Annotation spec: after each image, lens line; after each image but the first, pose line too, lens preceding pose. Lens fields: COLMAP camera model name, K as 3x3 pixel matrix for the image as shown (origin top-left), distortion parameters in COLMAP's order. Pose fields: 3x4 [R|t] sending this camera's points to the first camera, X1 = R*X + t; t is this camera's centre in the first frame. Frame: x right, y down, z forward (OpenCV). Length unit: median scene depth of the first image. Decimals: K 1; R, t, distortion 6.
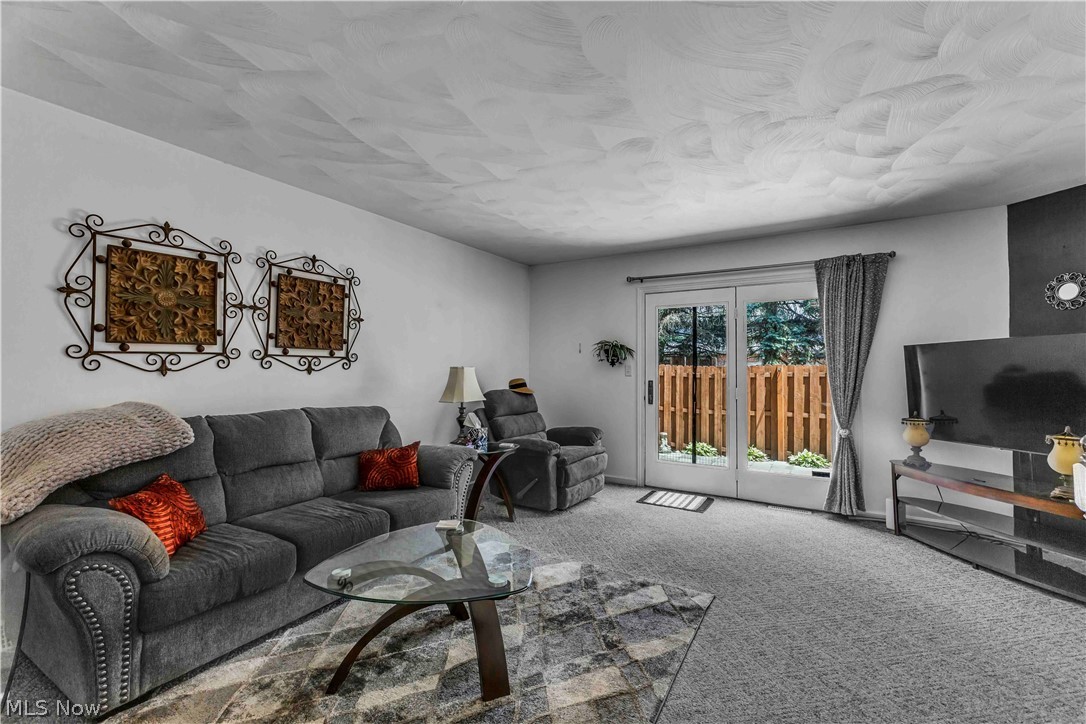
lens RADIAL K [[470.6, 0, 543.9], [0, 470.6, 357.3], [0, 0, 1]] dist [0.014062, -0.000276]
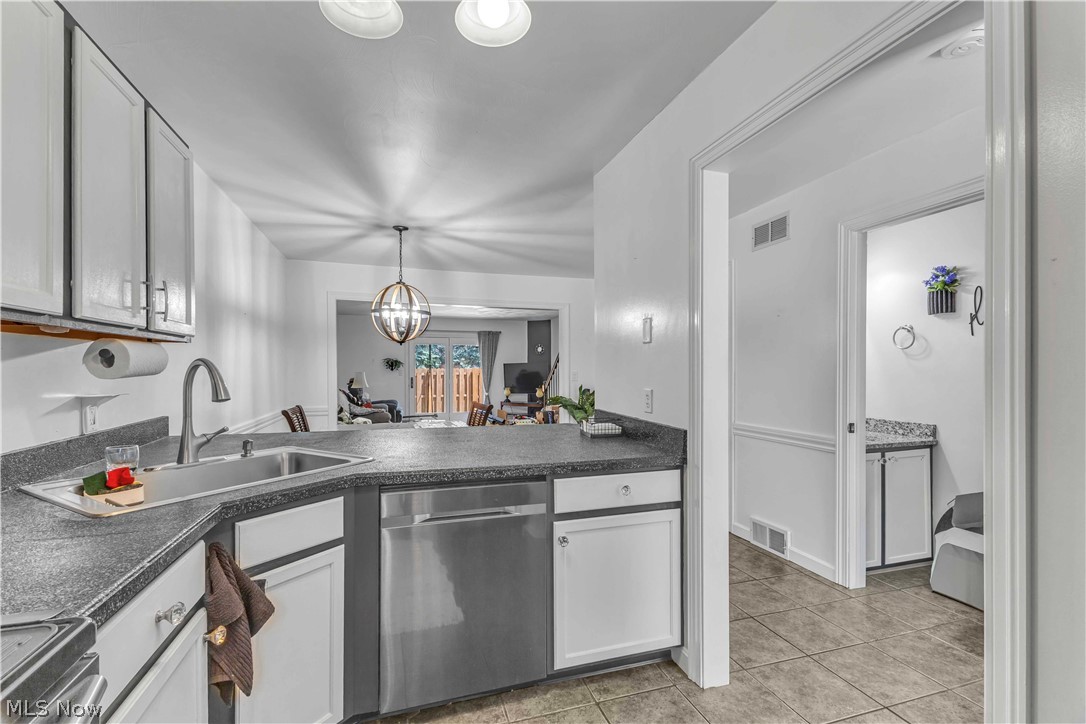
lens RADIAL K [[470.0, 0, 544.6], [0, 470.0, 373.3], [0, 0, 1]] dist [0.013164, -0.000068]
pose [[0.658881, -0.014865, 0.752100, -1.308269], [-0.013625, 0.999405, 0.031689, -0.060087], [-0.752124, -0.031127, 0.658286, -1.155634]]
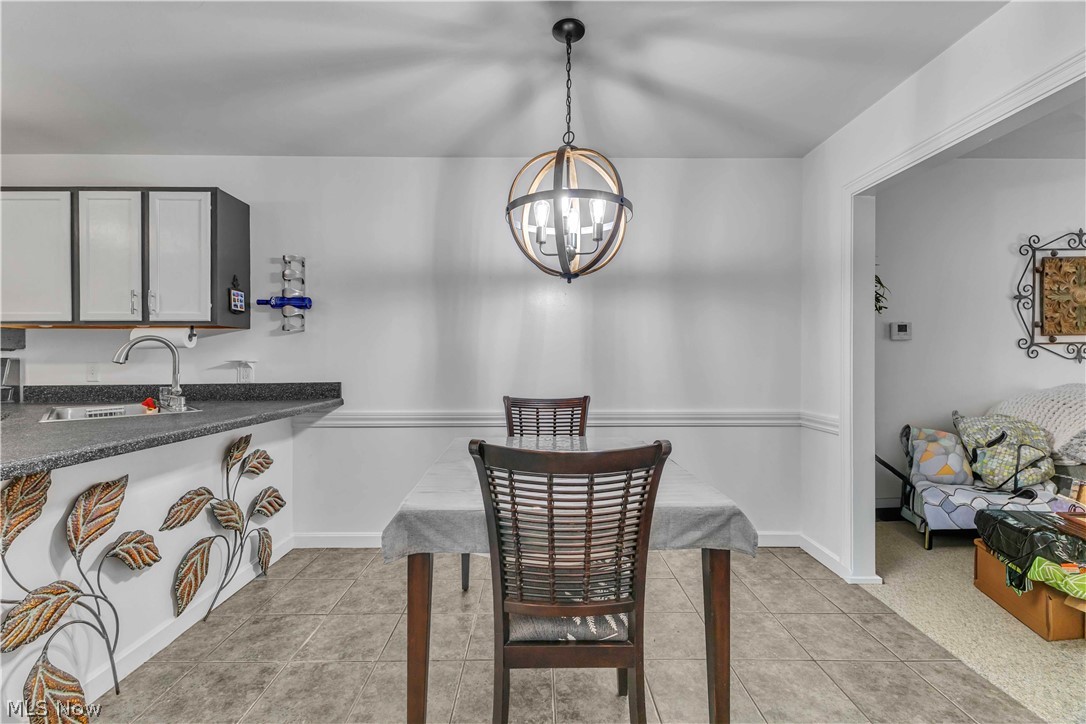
lens RADIAL K [[482.9, 0, 537.6], [0, 482.9, 358.9], [0, 0, 1]] dist [0.012202, 0.000026]
pose [[0.510657, -0.011603, -0.859706, -0.312191], [0.029160, 0.999567, 0.003829, -0.009061], [0.859290, -0.027024, 0.510774, -0.505615]]
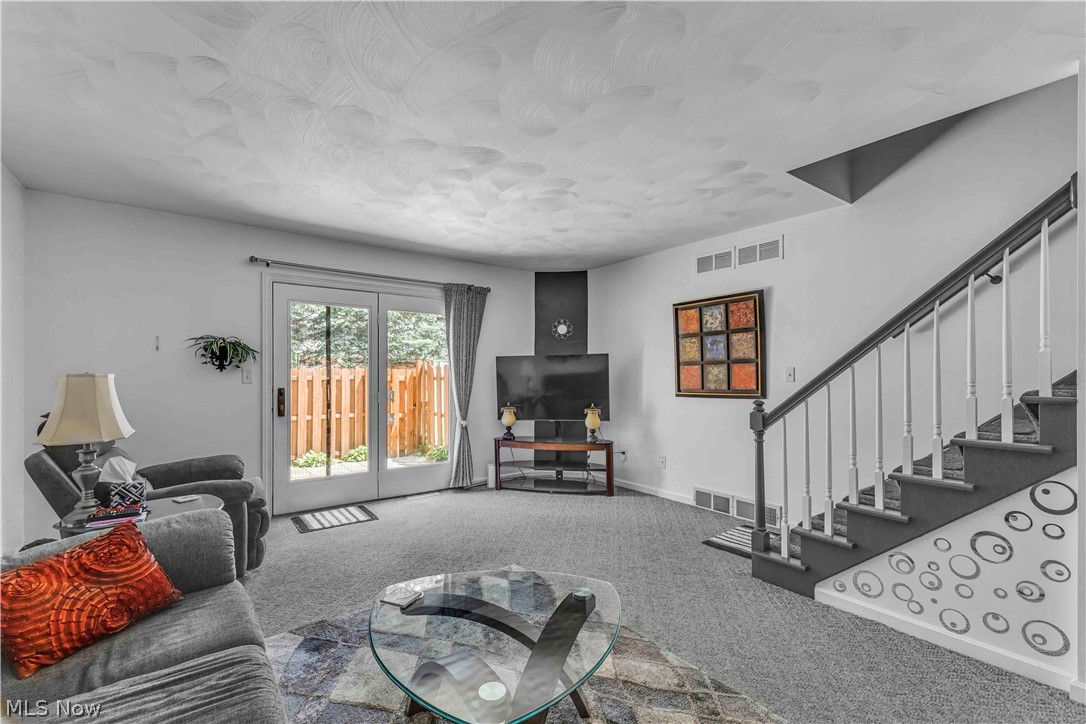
lens RADIAL K [[470.0, 0, 544.6], [0, 470.0, 373.3], [0, 0, 1]] dist [0.013164, -0.000068]
pose [[0.376854, -0.005077, 0.926259, -0.482451], [-0.021145, 0.999677, 0.014083, 0.002813], [-0.926031, -0.024893, 0.376625, 0.337871]]
